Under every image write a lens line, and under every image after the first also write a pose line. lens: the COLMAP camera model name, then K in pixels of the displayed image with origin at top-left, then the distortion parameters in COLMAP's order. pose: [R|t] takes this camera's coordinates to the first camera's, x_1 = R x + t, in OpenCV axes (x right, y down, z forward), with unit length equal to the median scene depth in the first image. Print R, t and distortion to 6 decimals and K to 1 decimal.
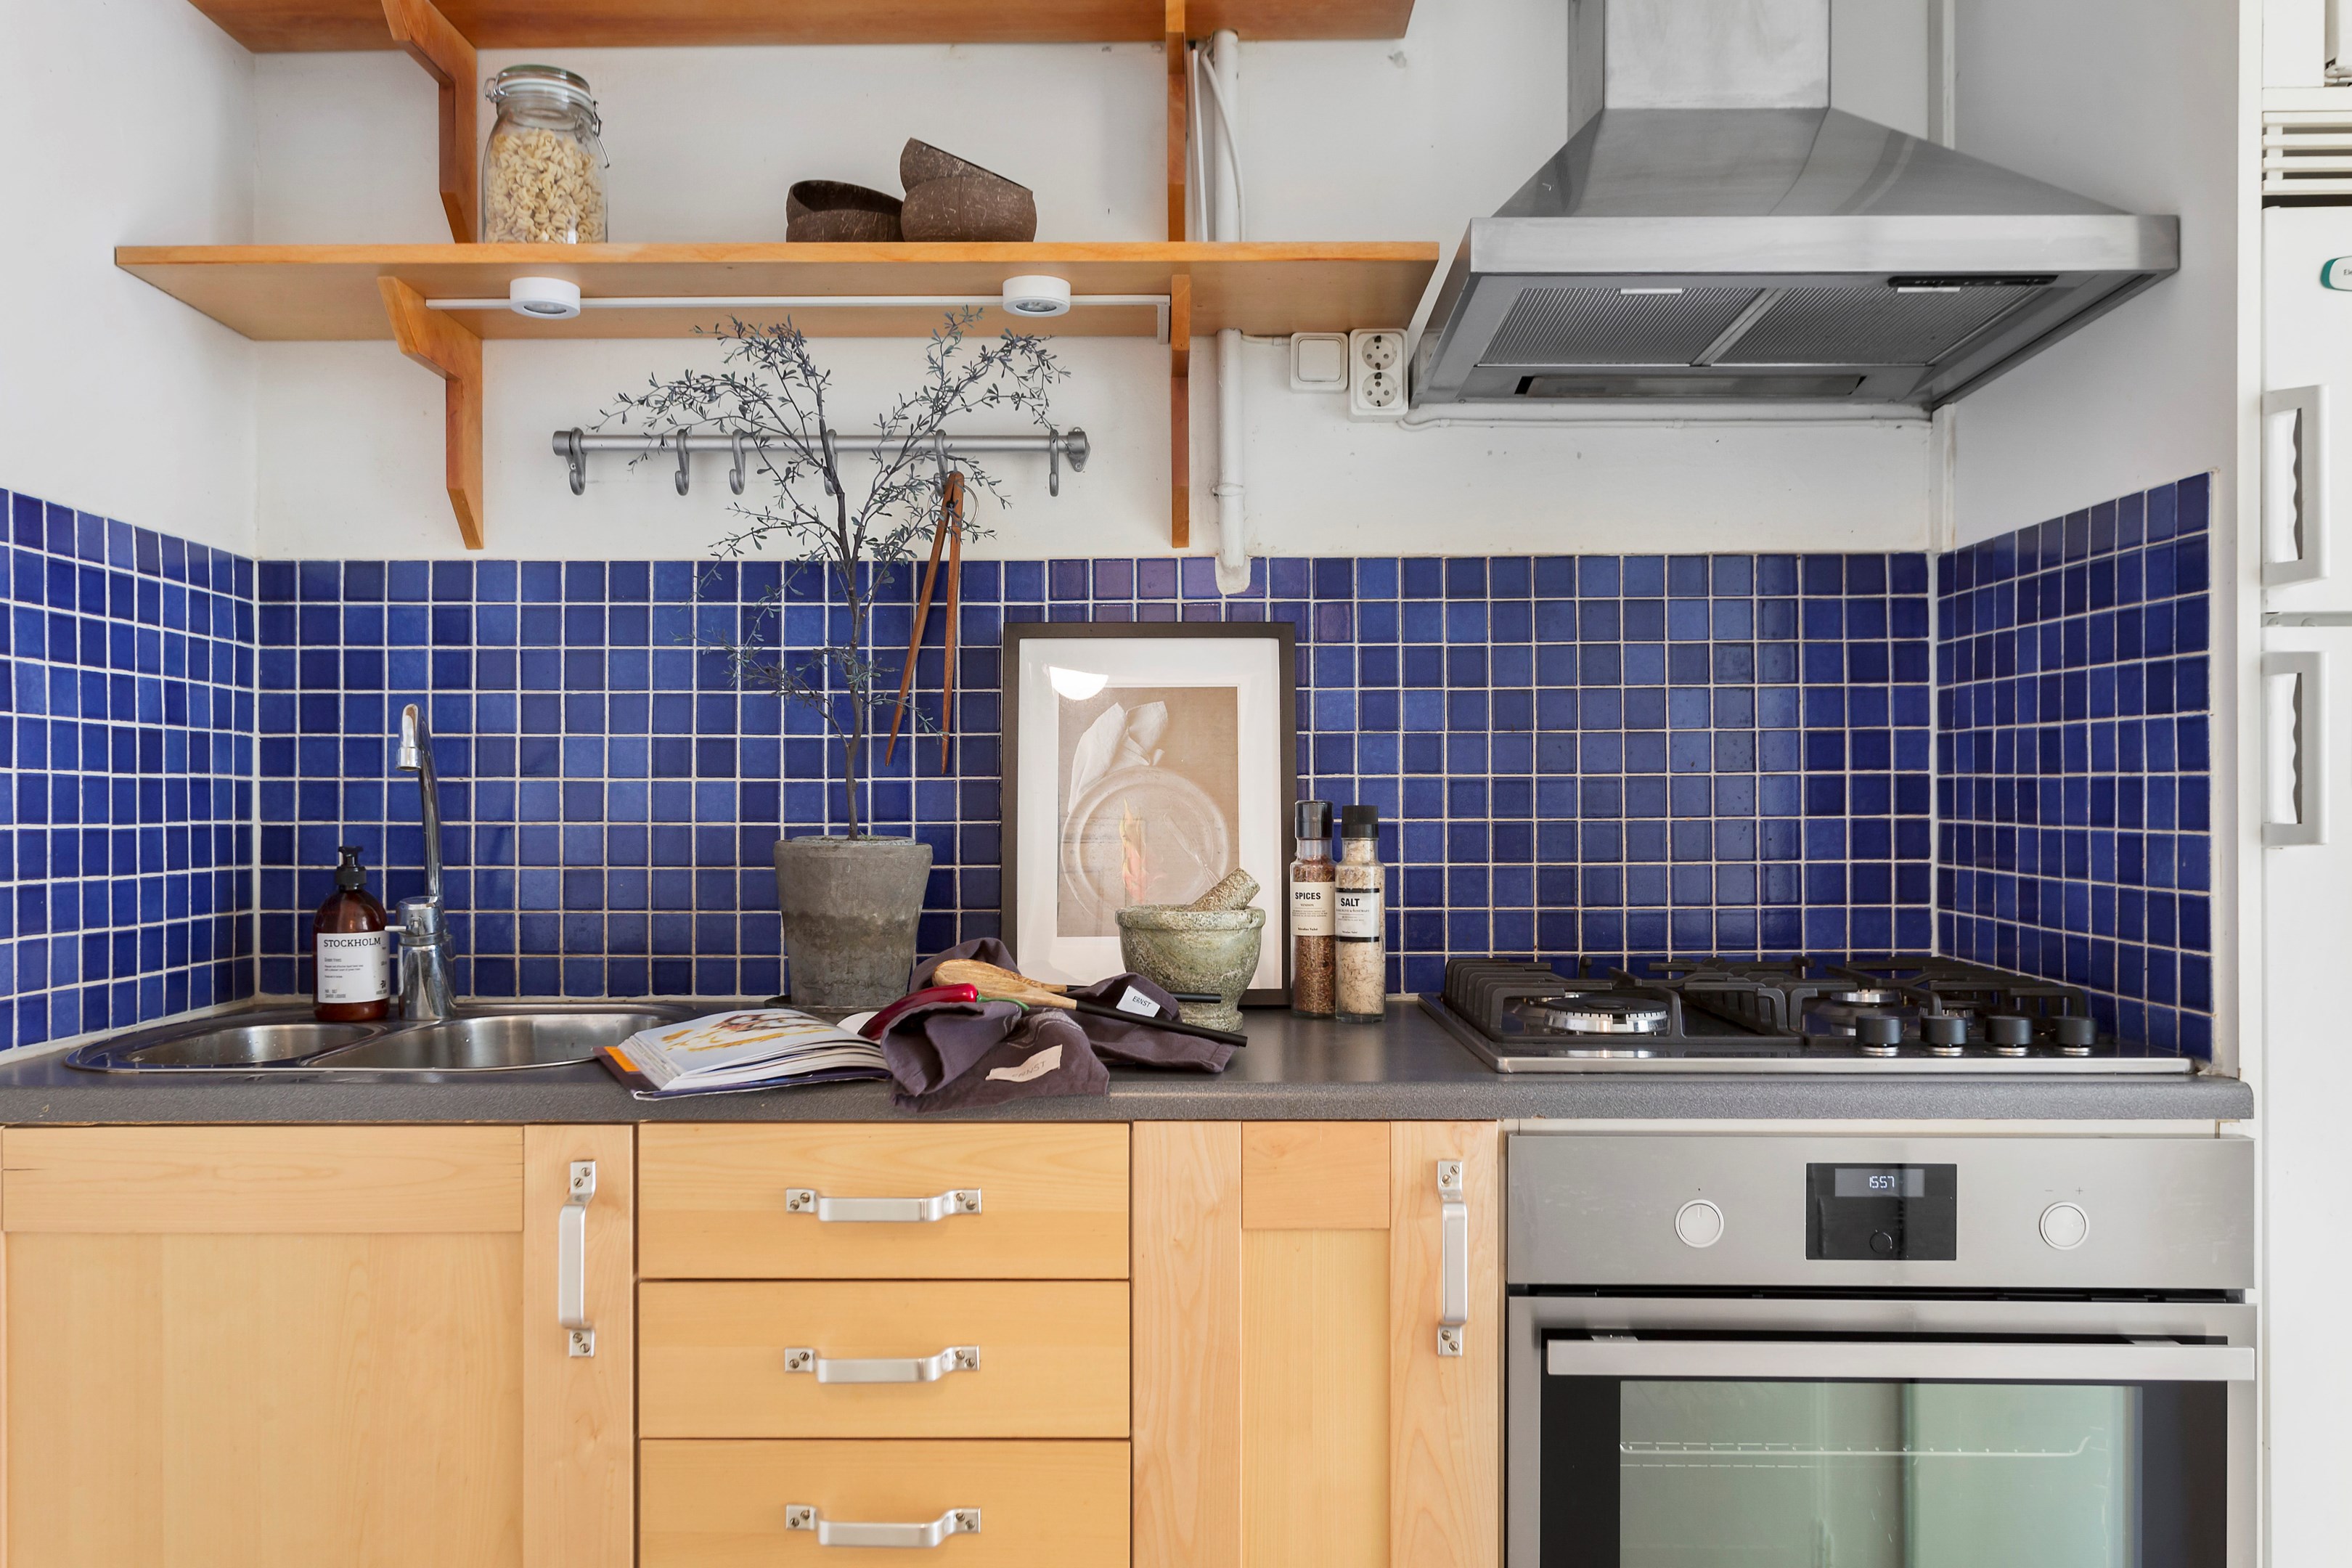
lens RADIAL K [[1870.8, 0, 1176.0], [0, 1870.8, 784.0], [0, 0, 1]] dist [0.040092, -0.000454]
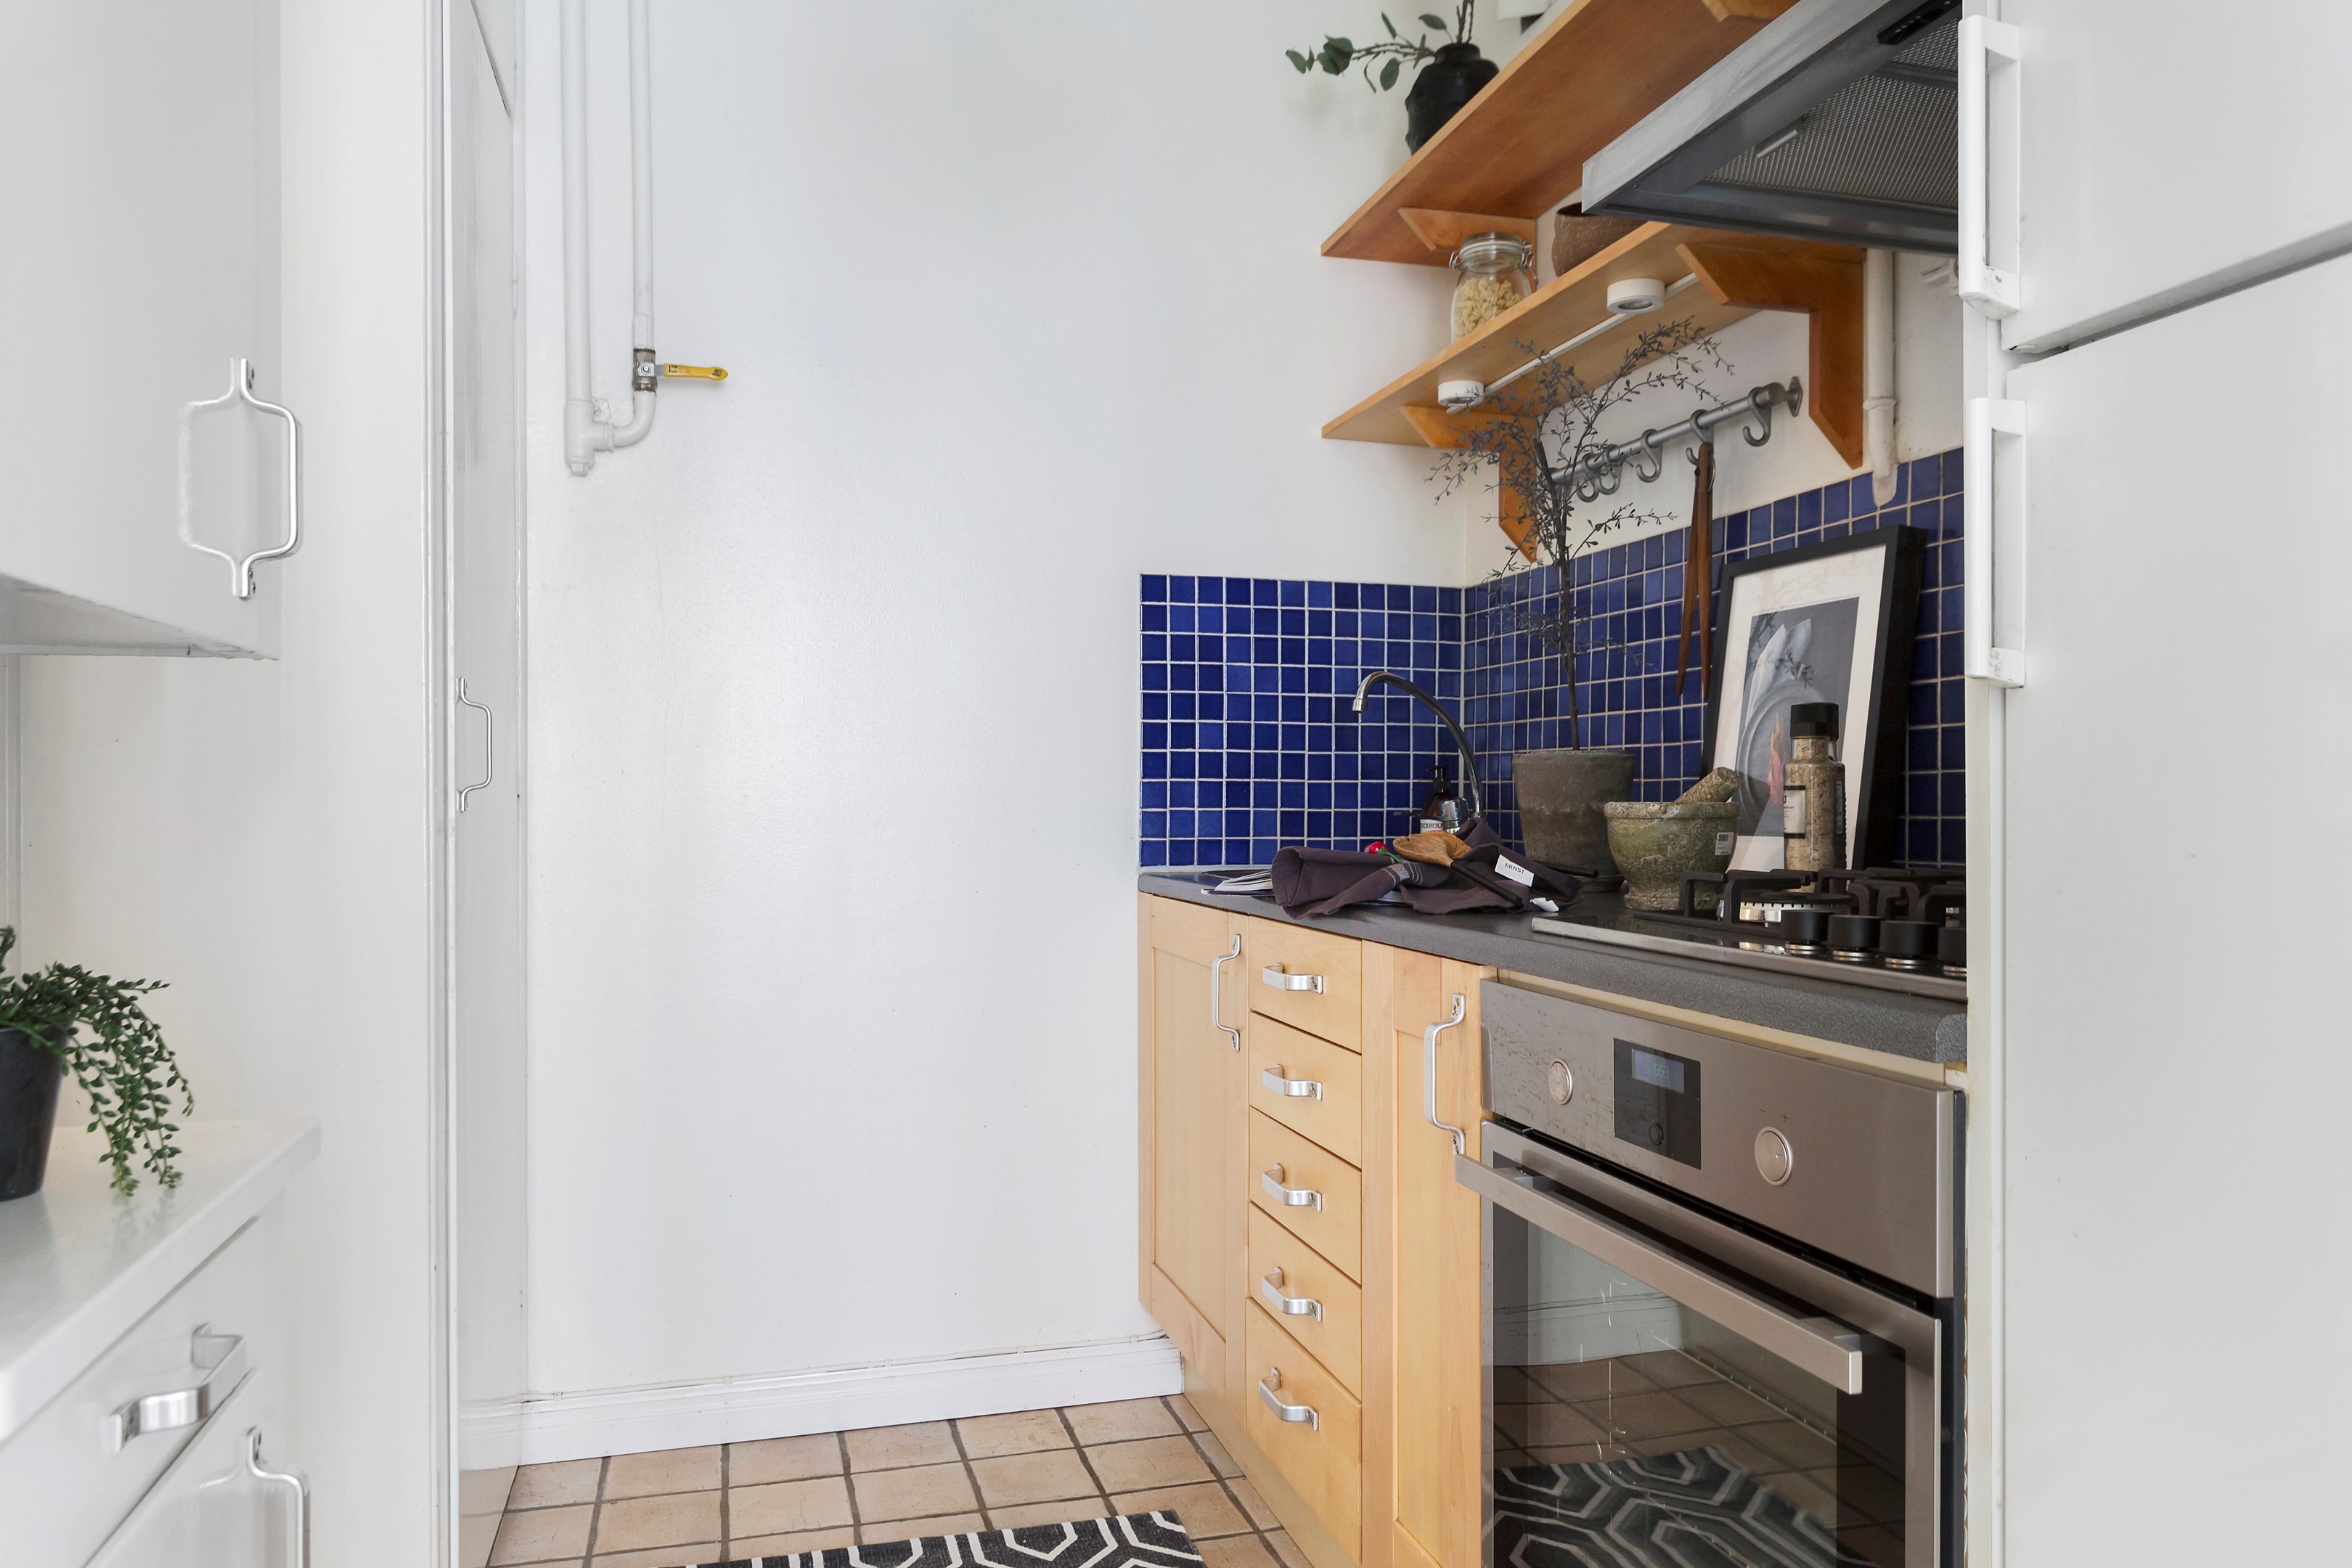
lens RADIAL K [[1628.7, 0, 1176.0], [0, 1628.7, 784.0], [0, 0, 1]] dist [0.002584, 0.000580]
pose [[0.274441, -0.005675, -0.961587, 0.788437], [0.004932, 0.999978, -0.004494, 0.052536], [0.961591, -0.003509, 0.274463, 0.400532]]
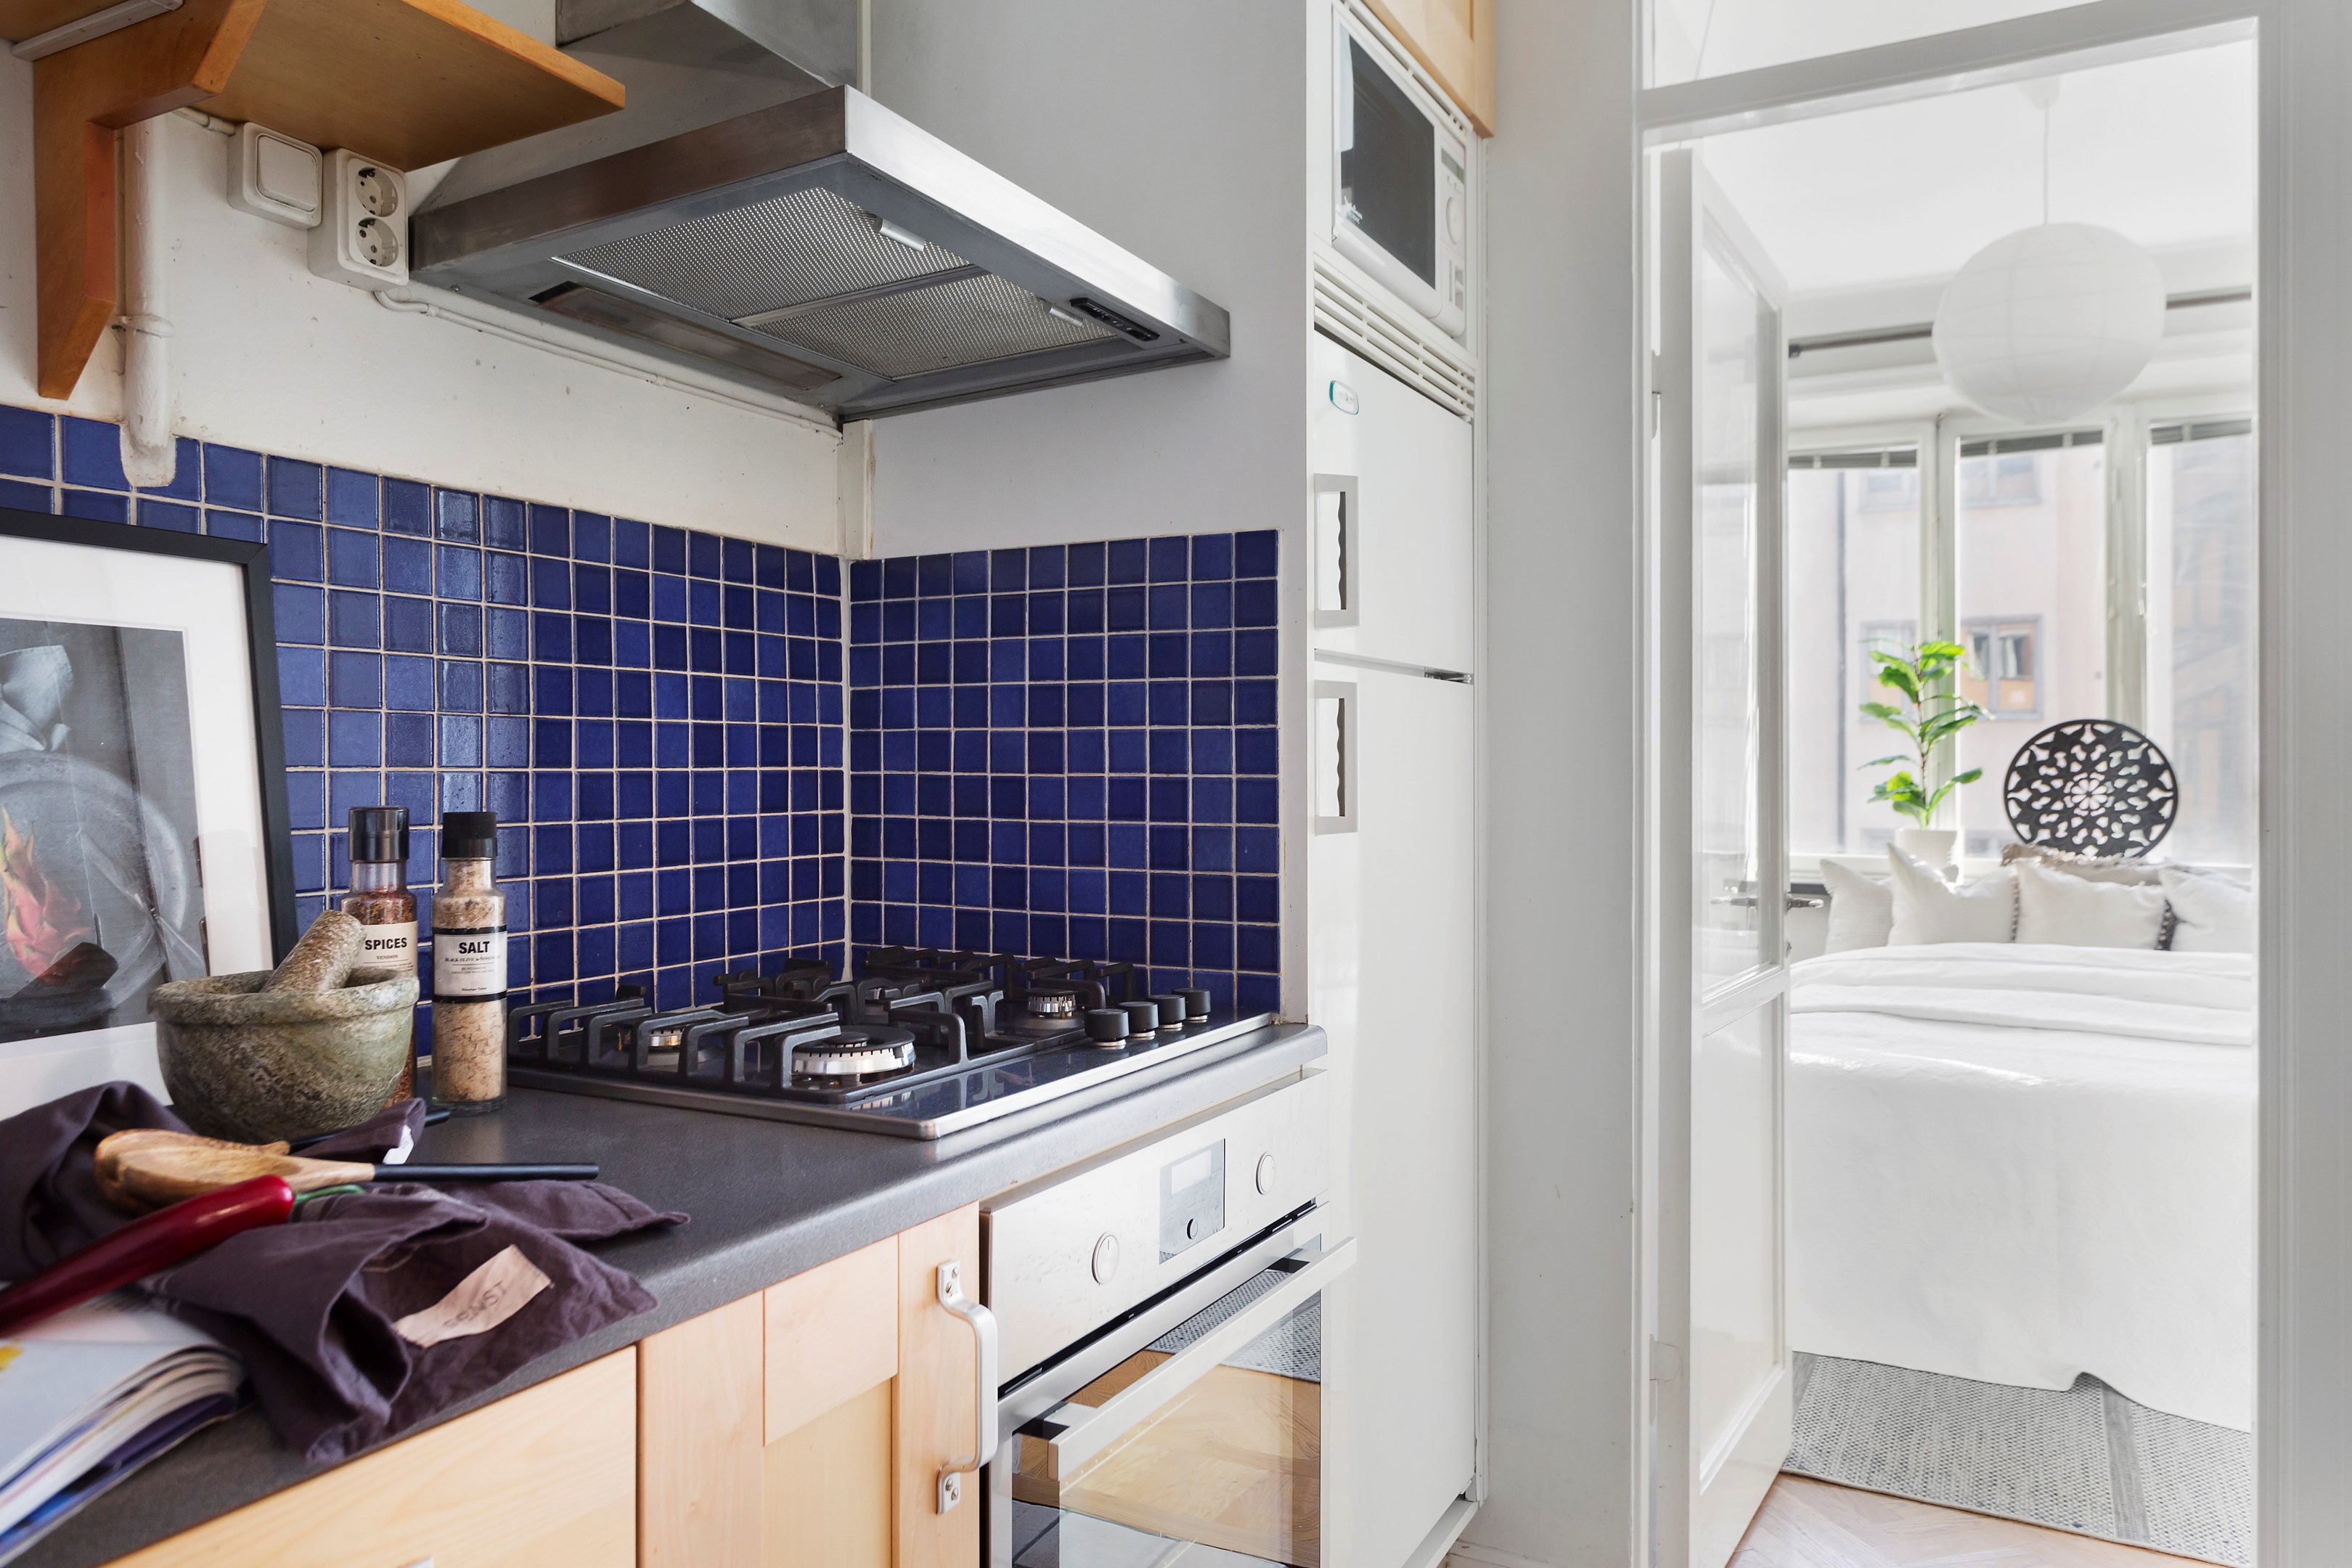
lens RADIAL K [[1564.6, 0, 1176.0], [0, 1564.6, 784.0], [0, 0, 1]] dist [-0.024676, 0.000491]
pose [[0.466228, -0.002308, 0.884661, -0.284720], [-0.008233, 0.999942, 0.006947, -0.005510], [-0.884626, -0.010522, 0.466182, 0.444674]]
